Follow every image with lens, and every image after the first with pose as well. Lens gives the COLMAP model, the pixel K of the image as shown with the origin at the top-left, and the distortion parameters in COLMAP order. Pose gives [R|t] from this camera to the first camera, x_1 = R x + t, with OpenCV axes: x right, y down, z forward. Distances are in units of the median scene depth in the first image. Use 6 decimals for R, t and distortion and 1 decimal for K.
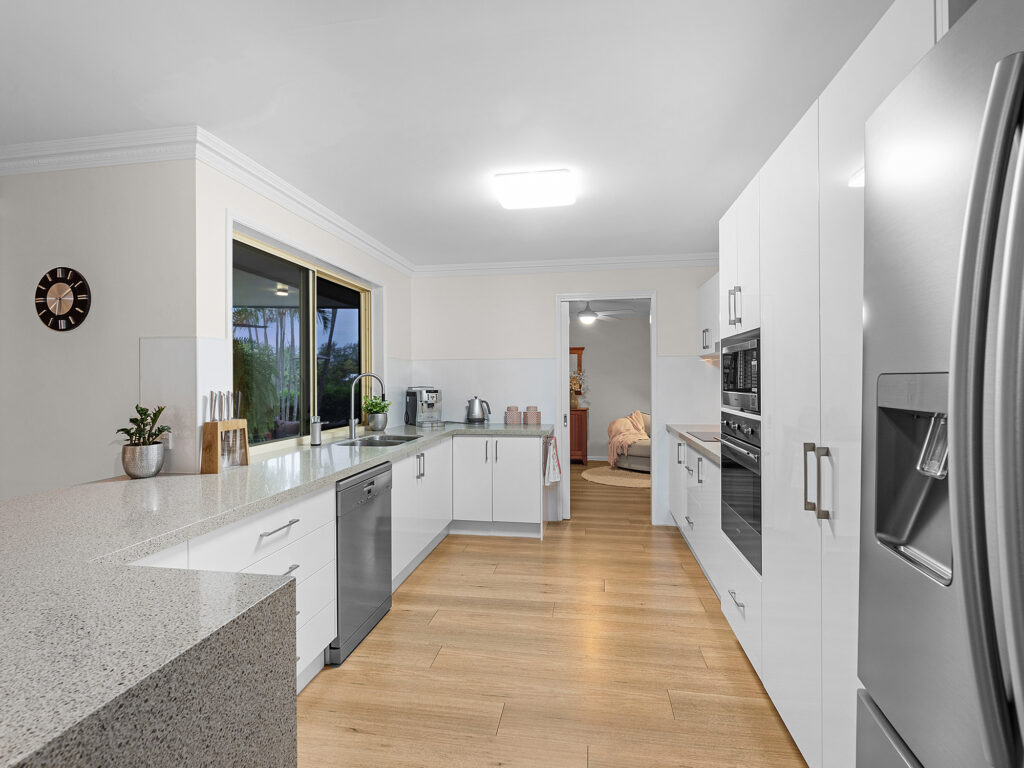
lens RADIAL K [[494.4, 0, 510.9], [0, 494.4, 380.2], [0, 0, 1]] dist [-0.001872, -0.000367]
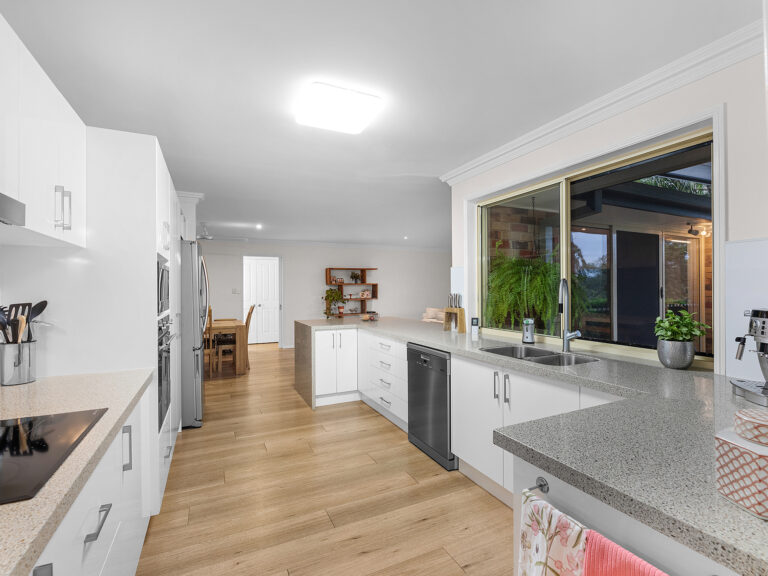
lens RADIAL K [[370.8, 0, 383.0], [0, 370.8, 287.9], [0, 0, 1]] dist [-0.001872, -0.000367]
pose [[-0.822950, 0.008599, -0.568049, 0.446263], [0.007755, 0.999962, 0.003903, -0.006656], [0.568061, -0.001194, -0.822986, 1.779196]]
